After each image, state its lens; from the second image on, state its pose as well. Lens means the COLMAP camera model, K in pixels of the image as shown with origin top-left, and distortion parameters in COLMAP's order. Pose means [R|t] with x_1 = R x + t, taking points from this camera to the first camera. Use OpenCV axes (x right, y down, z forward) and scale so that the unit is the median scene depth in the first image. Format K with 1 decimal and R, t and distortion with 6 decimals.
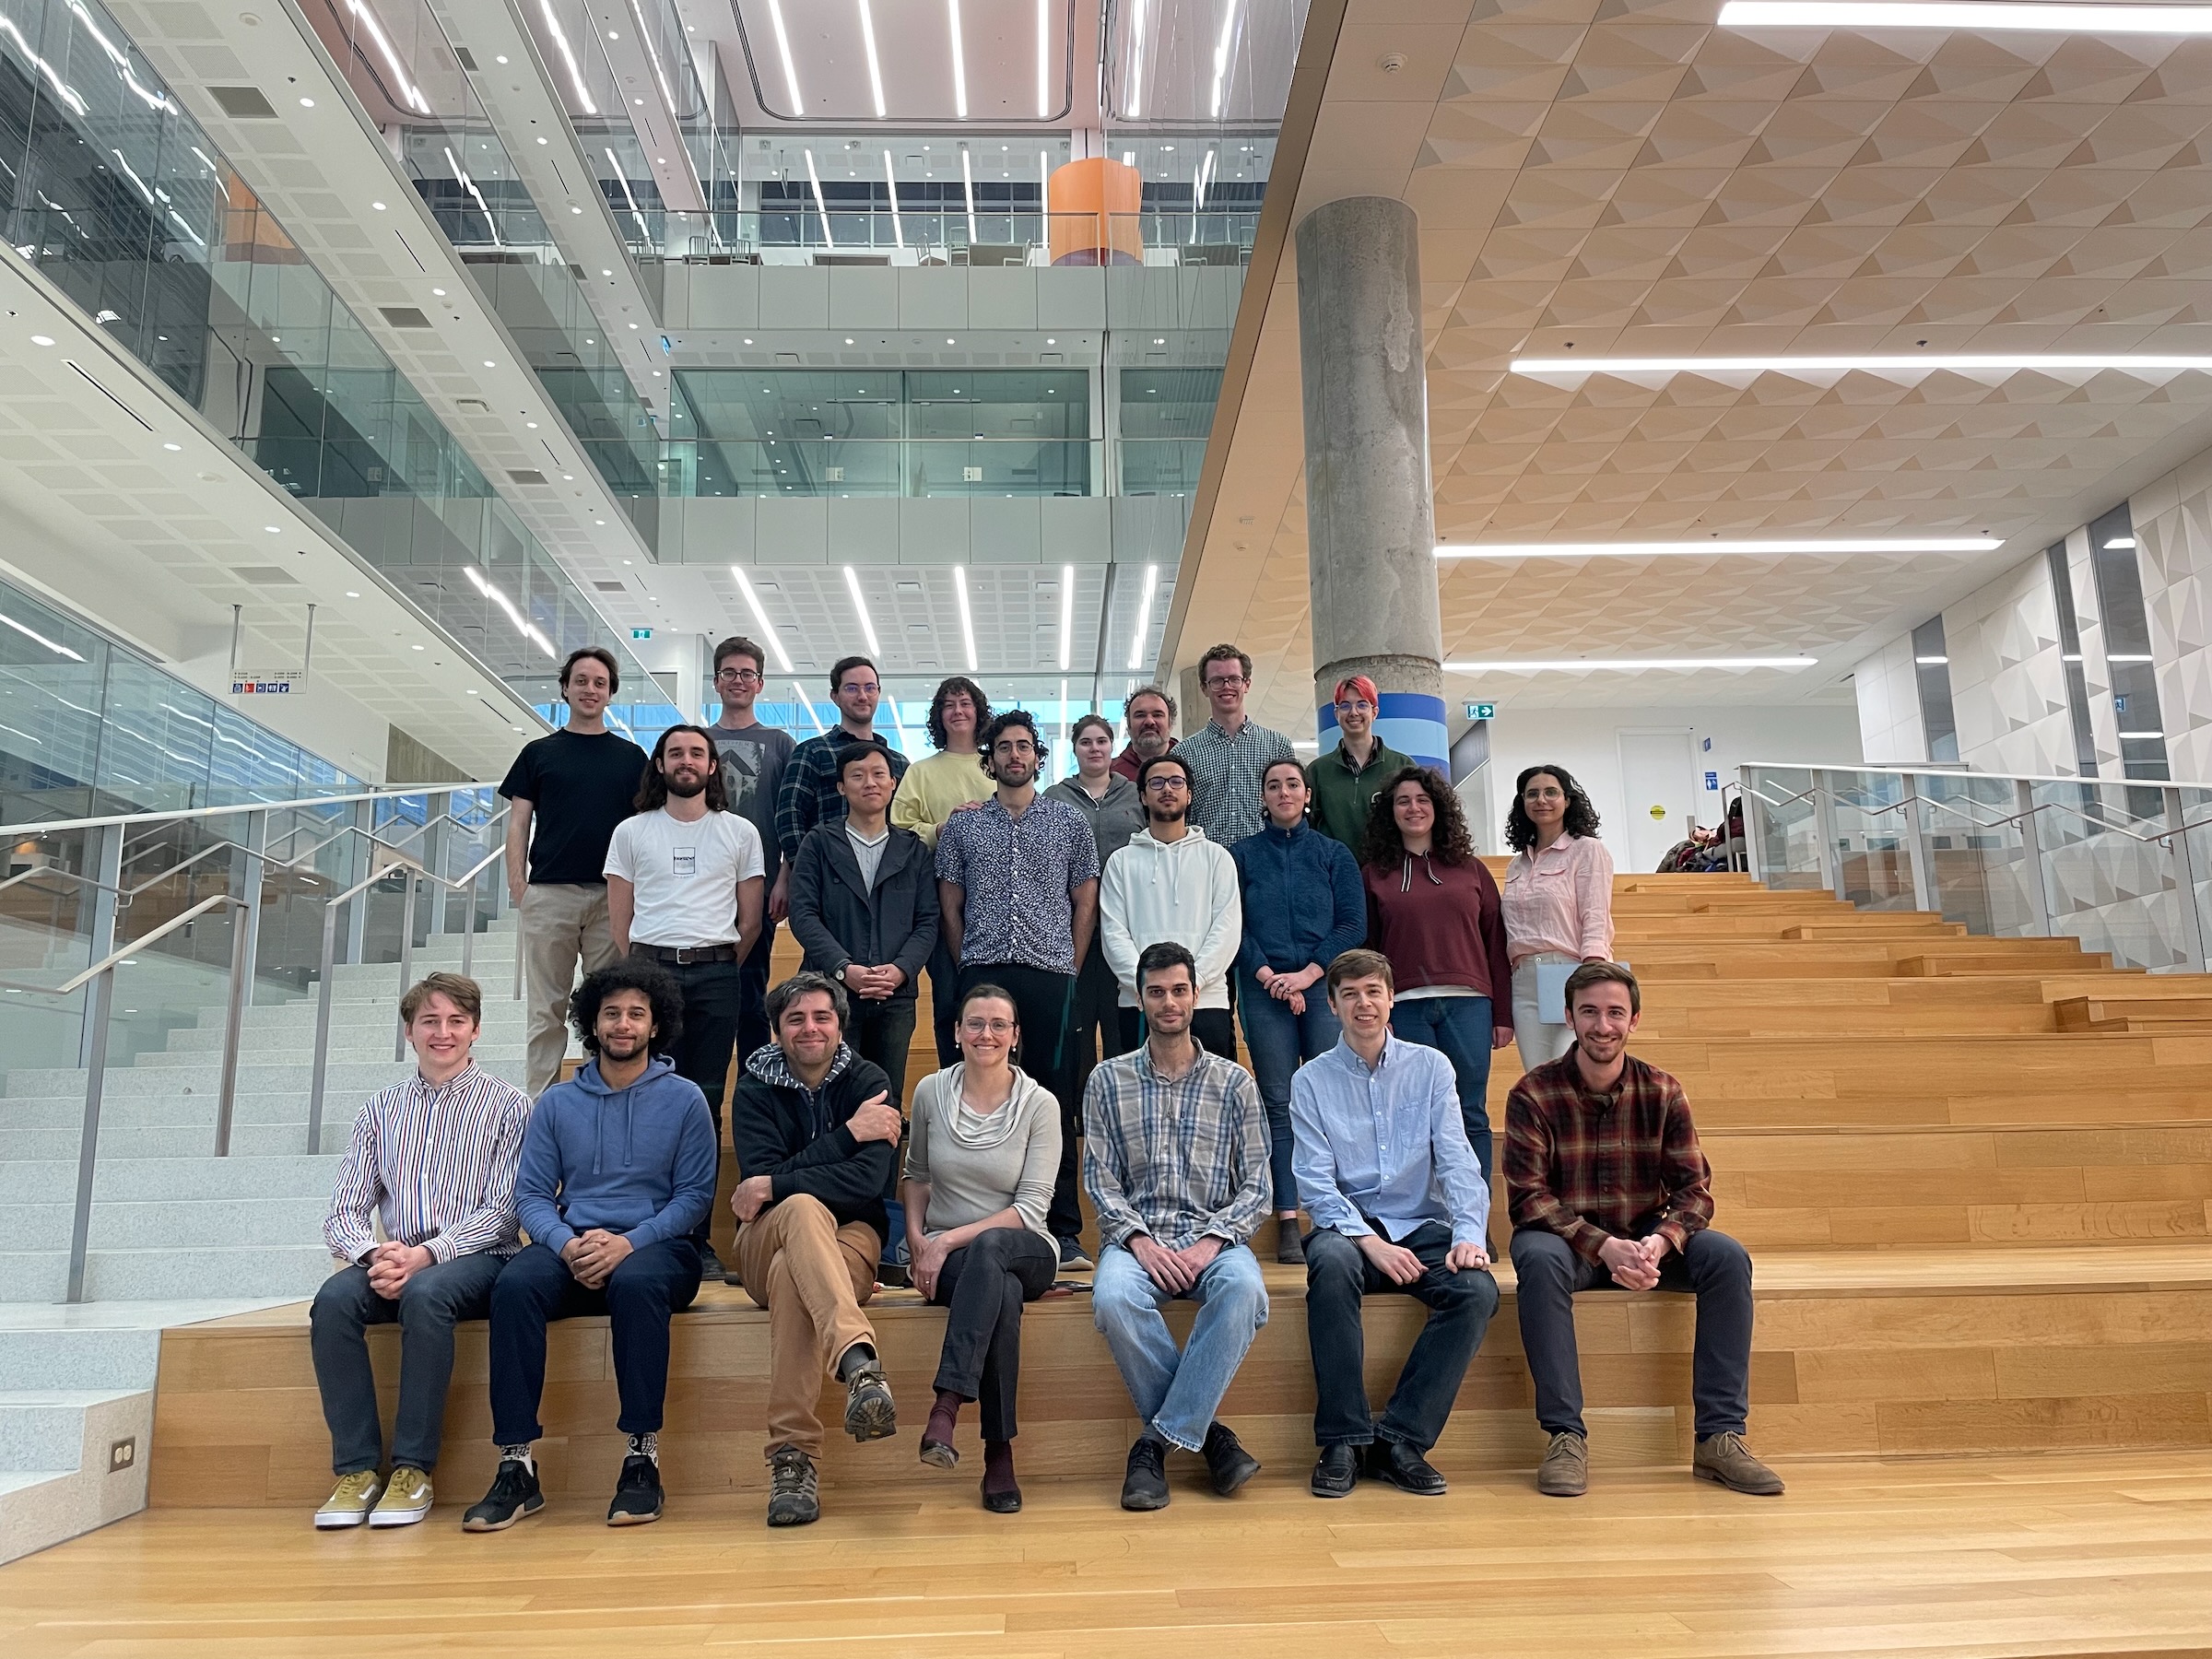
lens RADIAL K [[1671.6, 0, 1106.0], [0, 1671.6, 829.5], [0, 0, 1]] dist [0.000639, -0.000340]
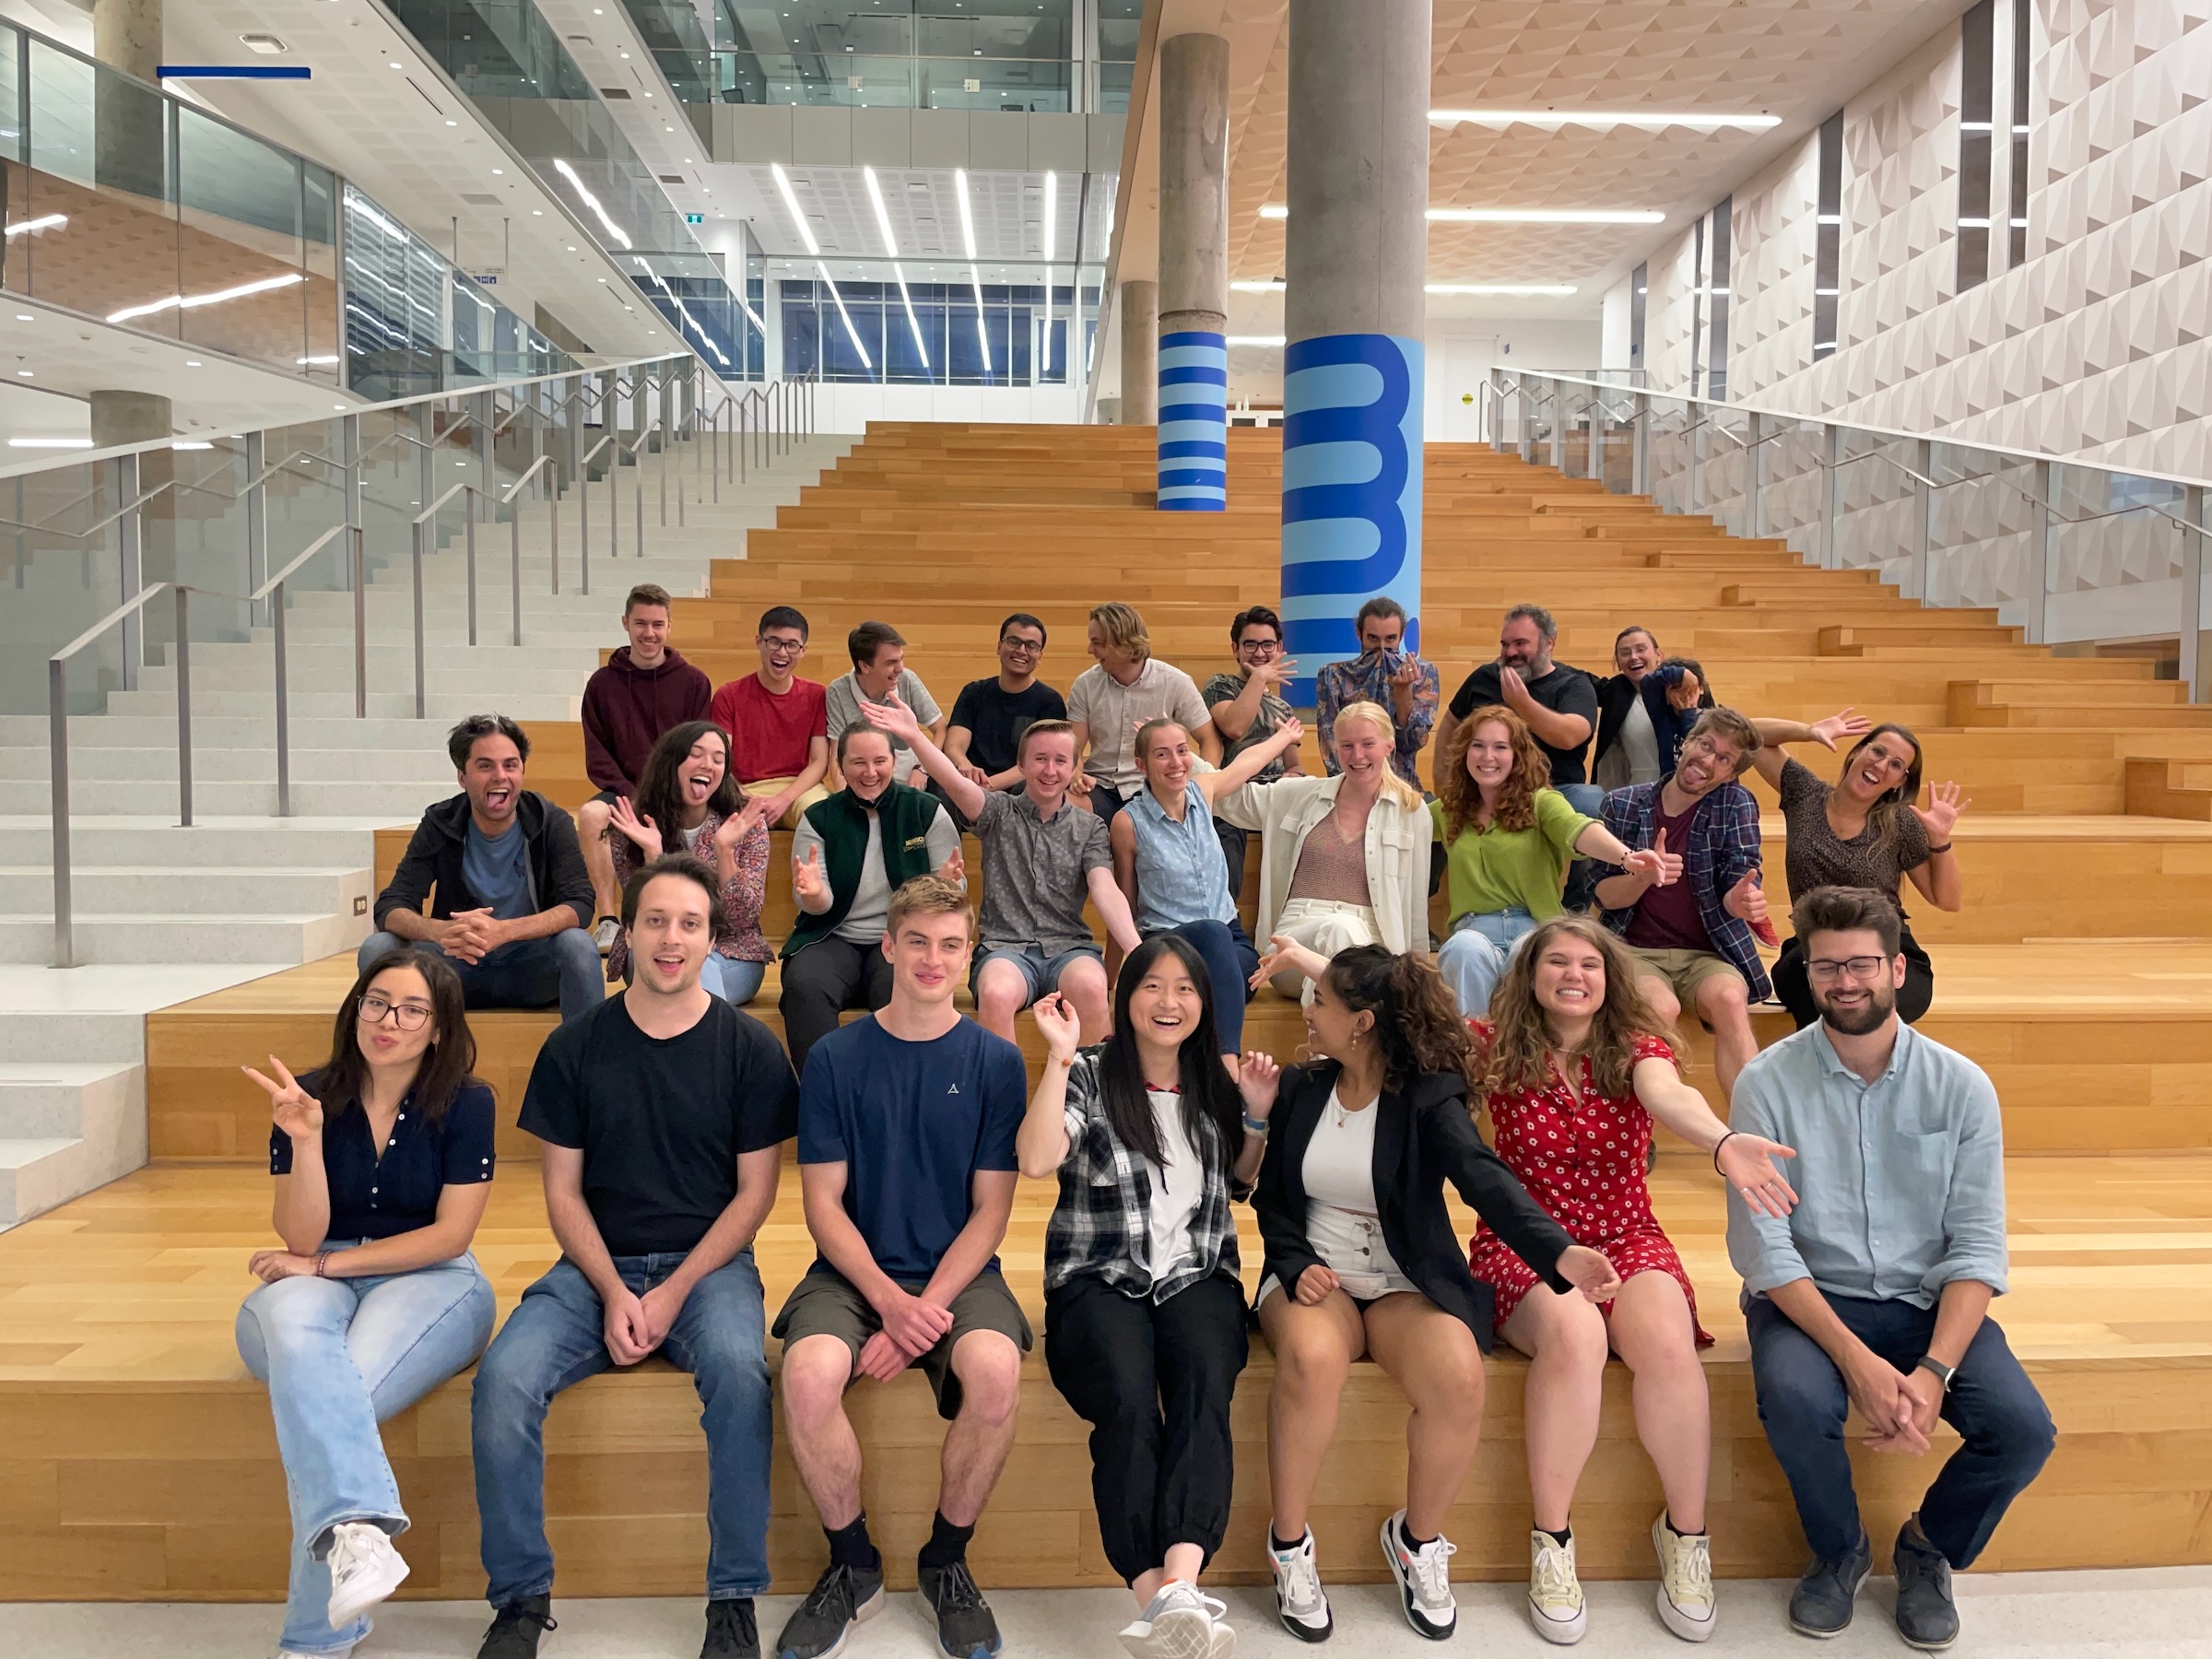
lens RADIAL K [[1682.7, 0, 1106.0], [0, 1682.7, 829.5], [0, 0, 1]] dist [0.046551, -0.003502]
pose [[0.999631, 0.026467, 0.006177, 0.023615], [-0.027173, 0.968688, 0.246791, -0.001358], [0.000548, -0.246868, 0.969049, -0.320329]]
